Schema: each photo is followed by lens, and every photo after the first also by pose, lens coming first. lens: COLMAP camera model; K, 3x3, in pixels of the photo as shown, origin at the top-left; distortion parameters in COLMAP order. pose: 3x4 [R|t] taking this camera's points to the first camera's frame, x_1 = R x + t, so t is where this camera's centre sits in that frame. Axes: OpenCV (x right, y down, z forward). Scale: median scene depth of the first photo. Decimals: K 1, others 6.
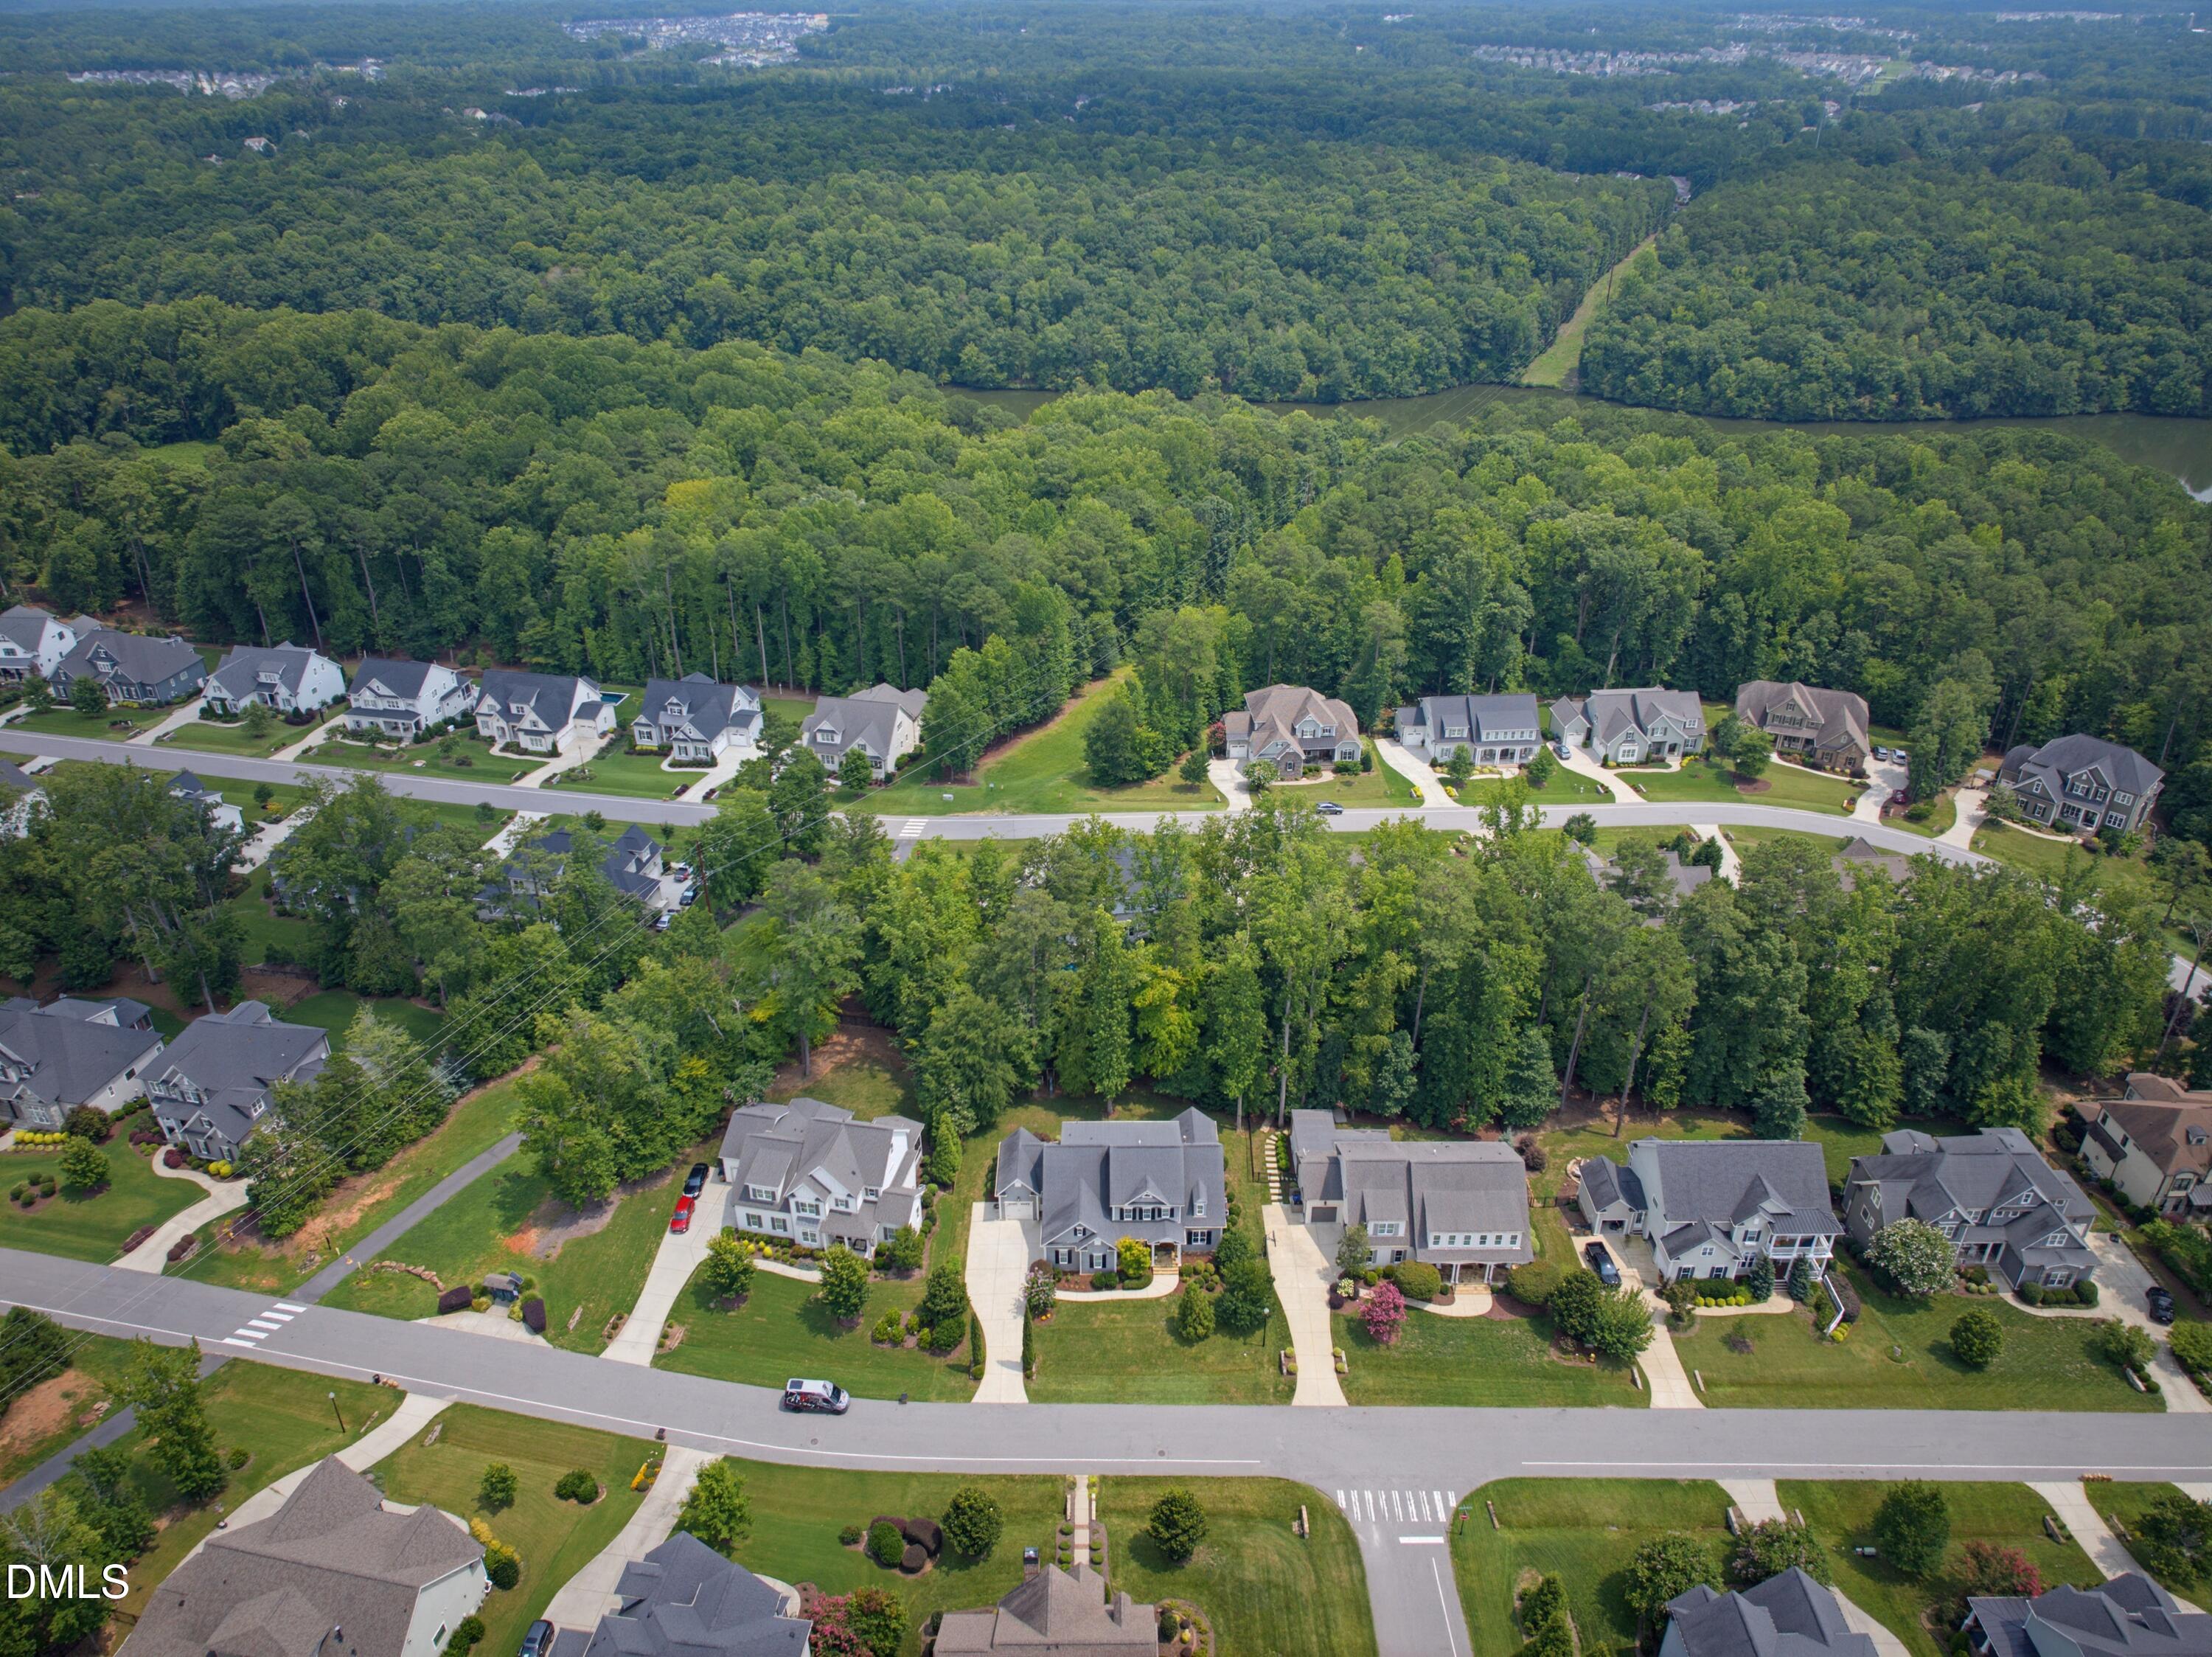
lens RADIAL K [[1506.8, 0, 1106.0], [0, 1506.8, 828.5], [0, 0, 1]] dist [-0.003363, 0.004707]
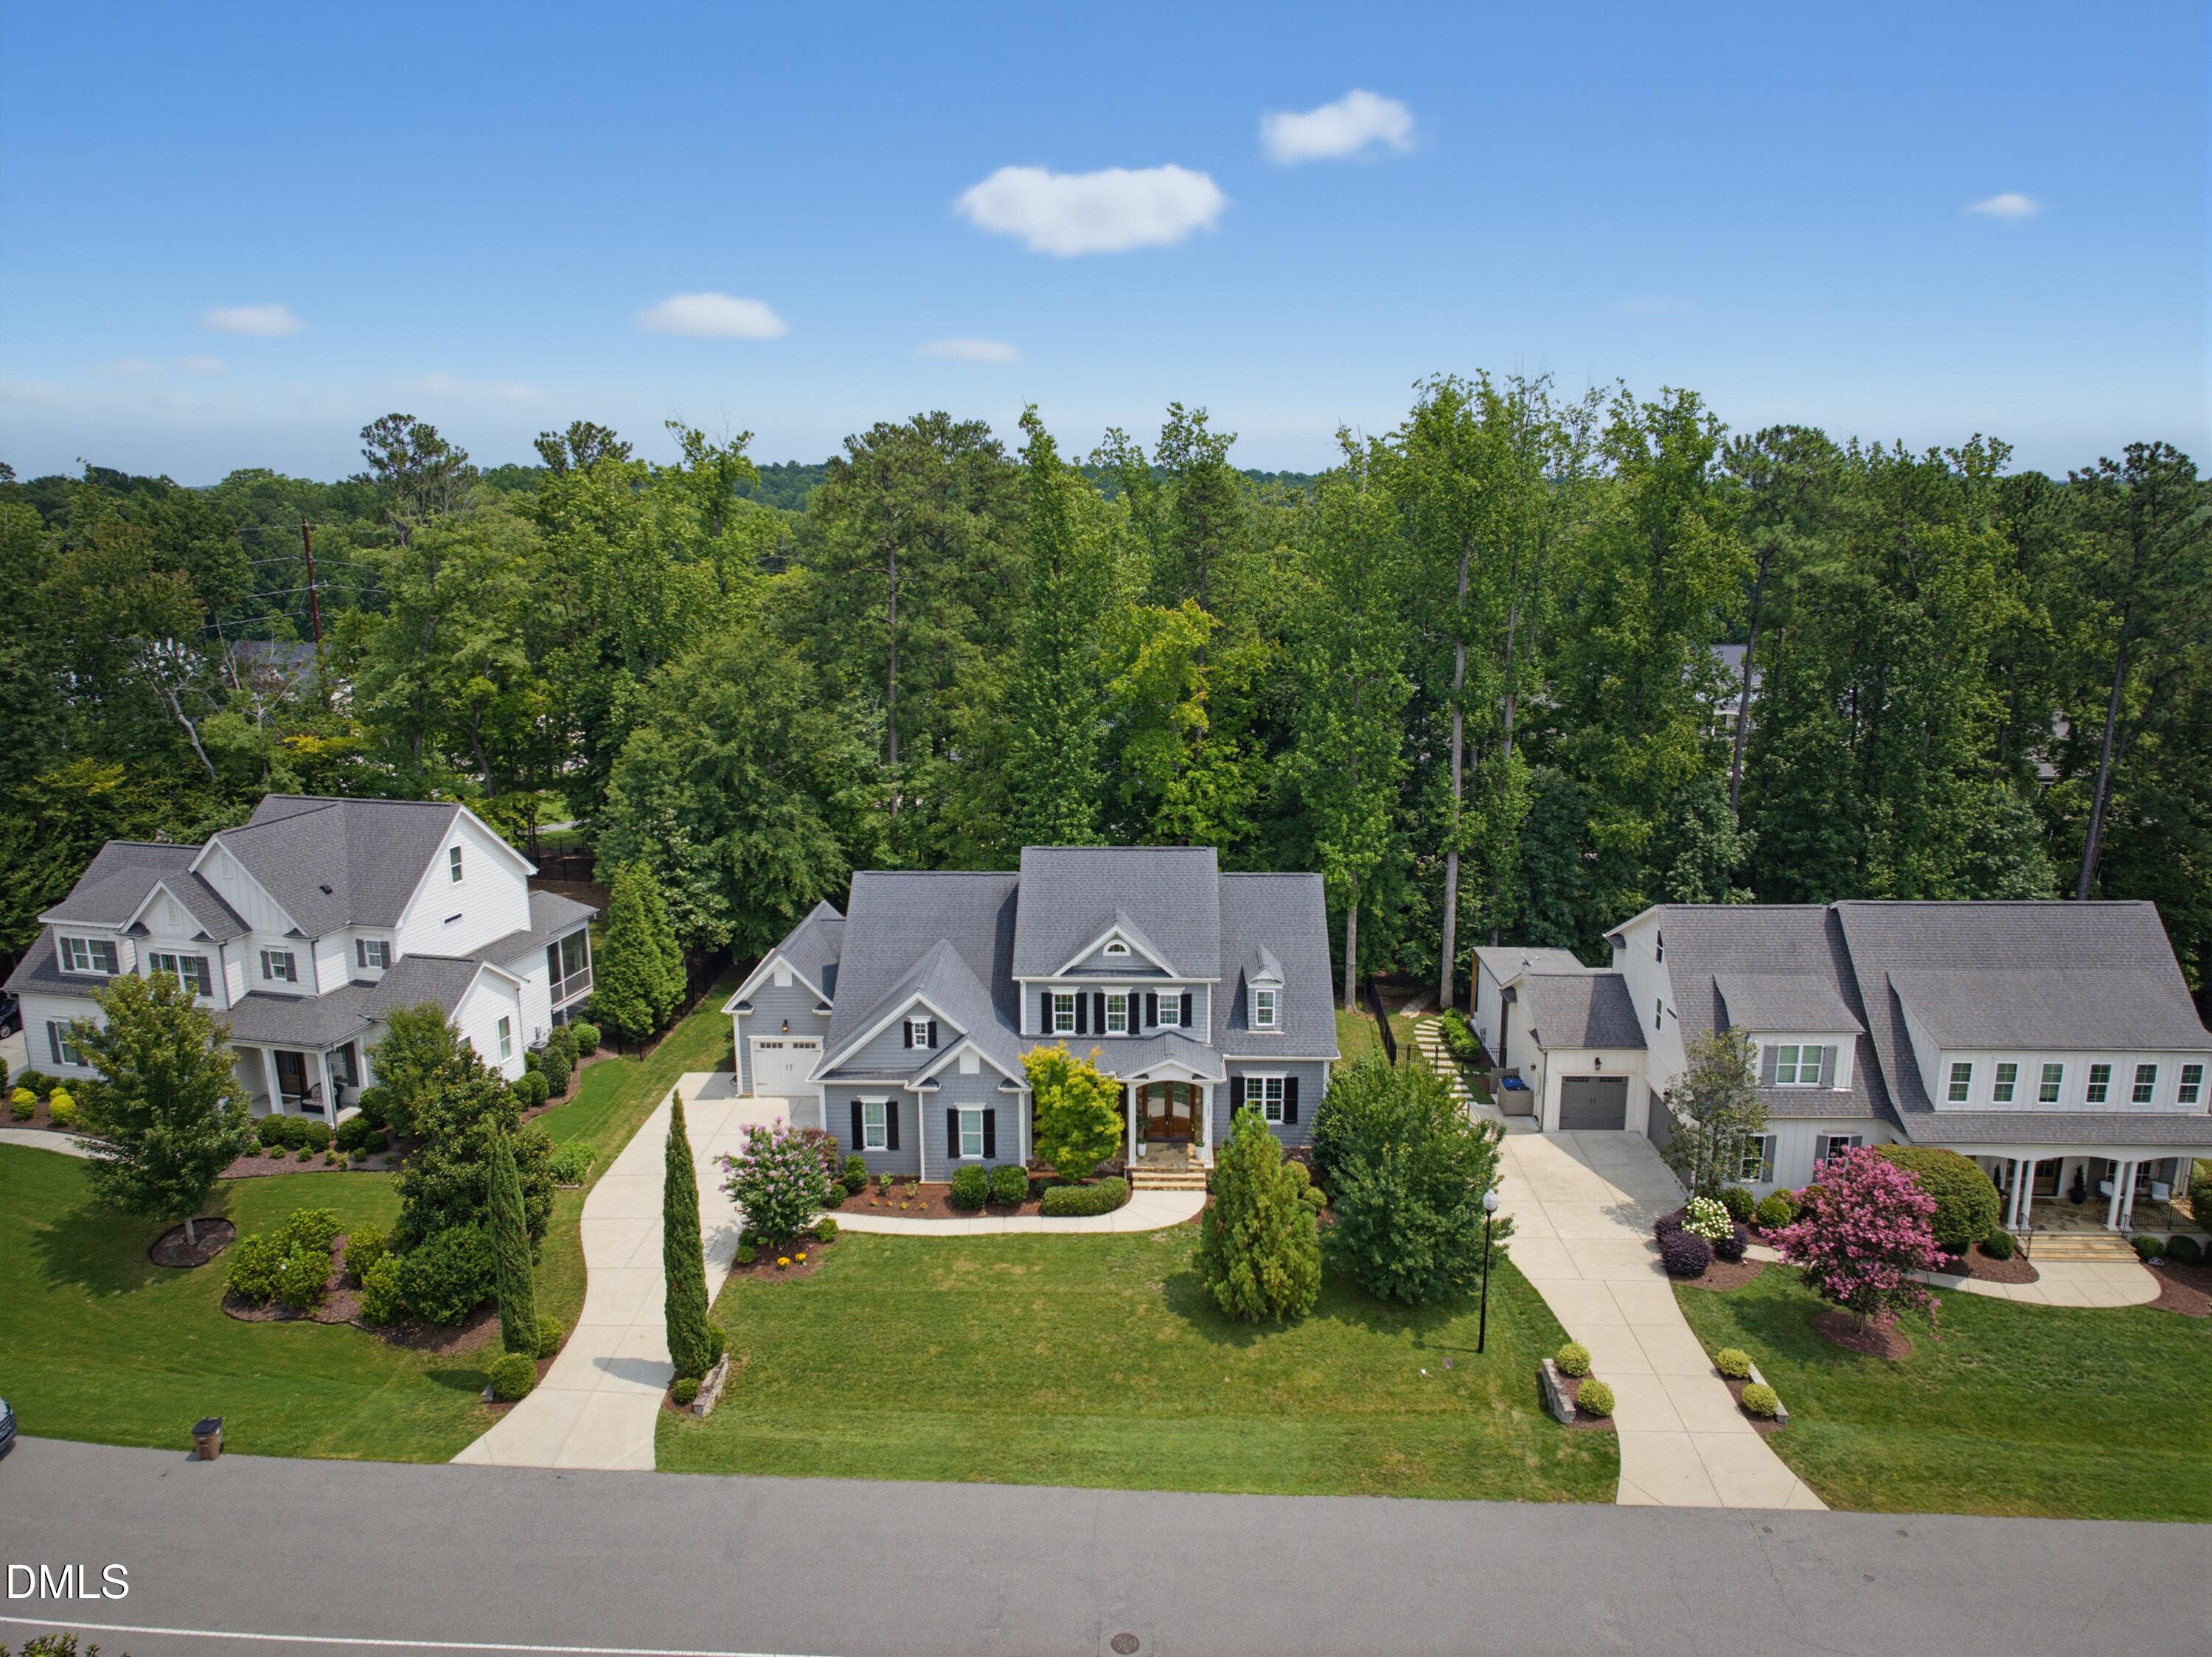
lens RADIAL K [[1503.8, 0, 1106.0], [0, 1503.8, 828.5], [0, 0, 1]] dist [0.017562, -0.030247]
pose [[0.999321, 0.003858, -0.036632, 0.032532], [-0.014444, 0.955897, -0.293348, 0.275975], [0.033884, 0.293678, 0.955304, 0.557345]]
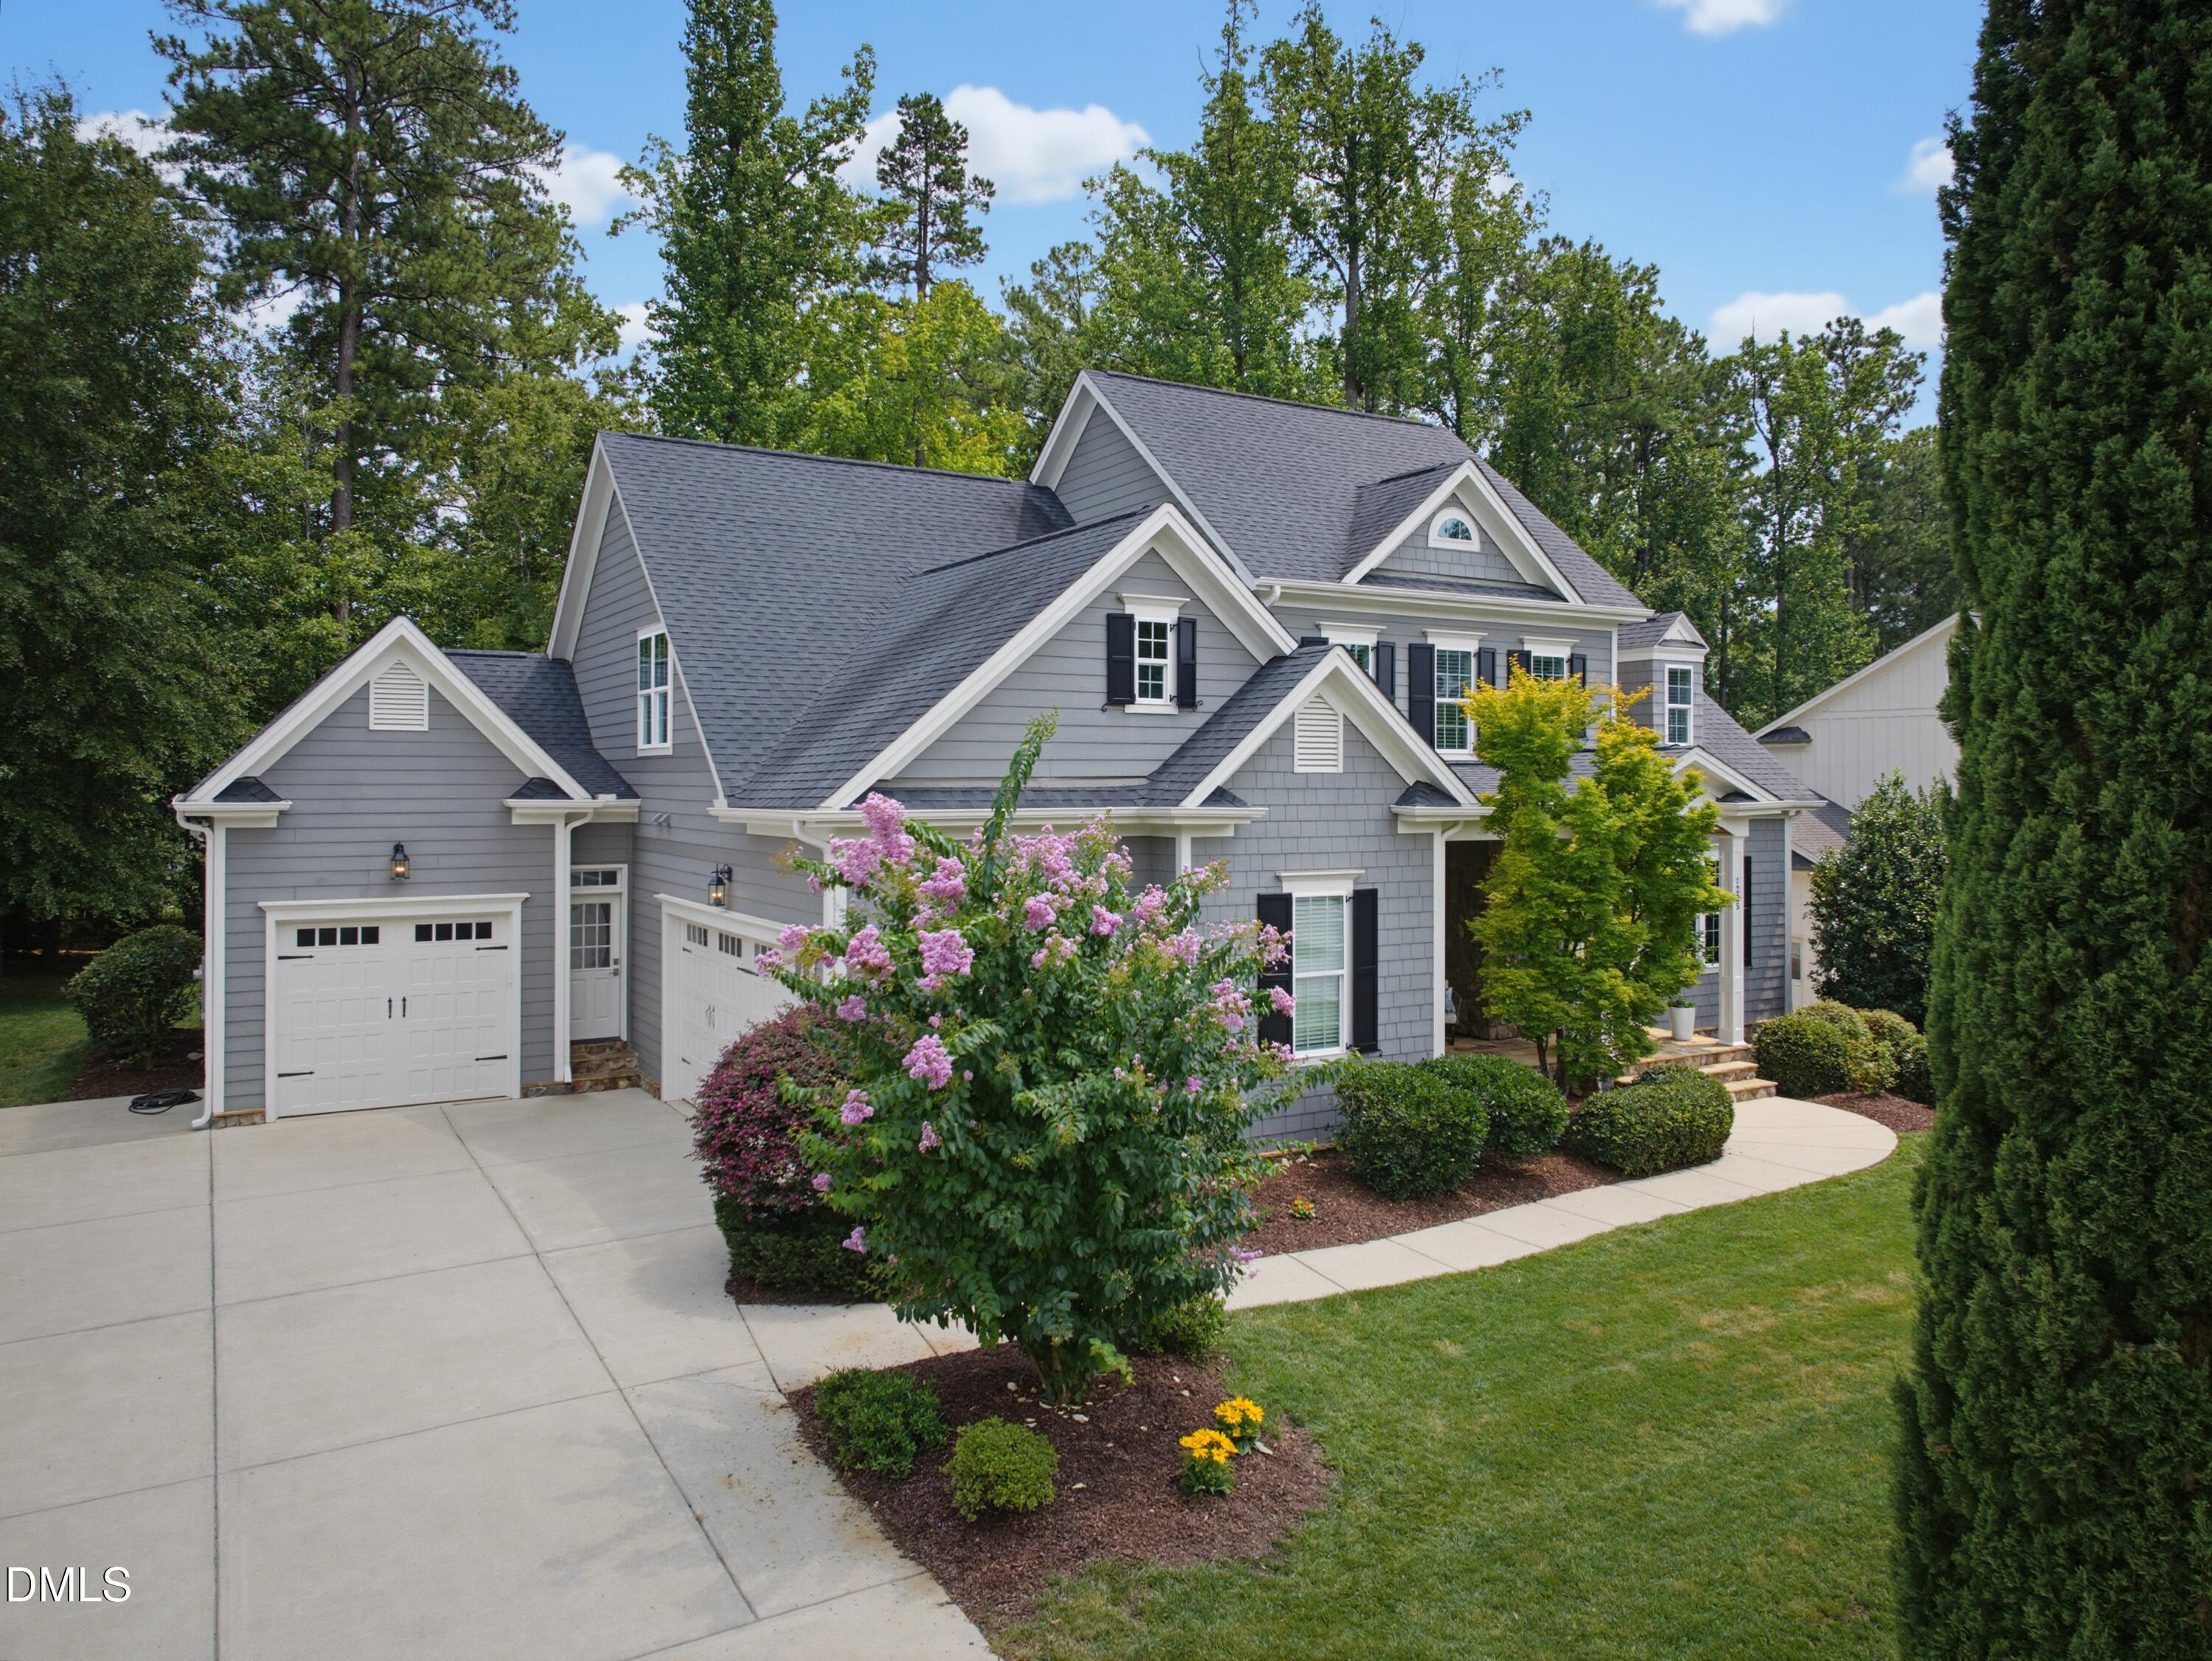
lens RADIAL K [[1503.6, 0, 1106.0], [0, 1503.6, 830.5], [0, 0, 1]] dist [0.017562, -0.030247]
pose [[0.862488, -0.007112, 0.506028, -0.063588], [0.242239, 0.883716, -0.400458, 0.272994], [-0.444337, 0.467970, 0.763917, 0.788874]]
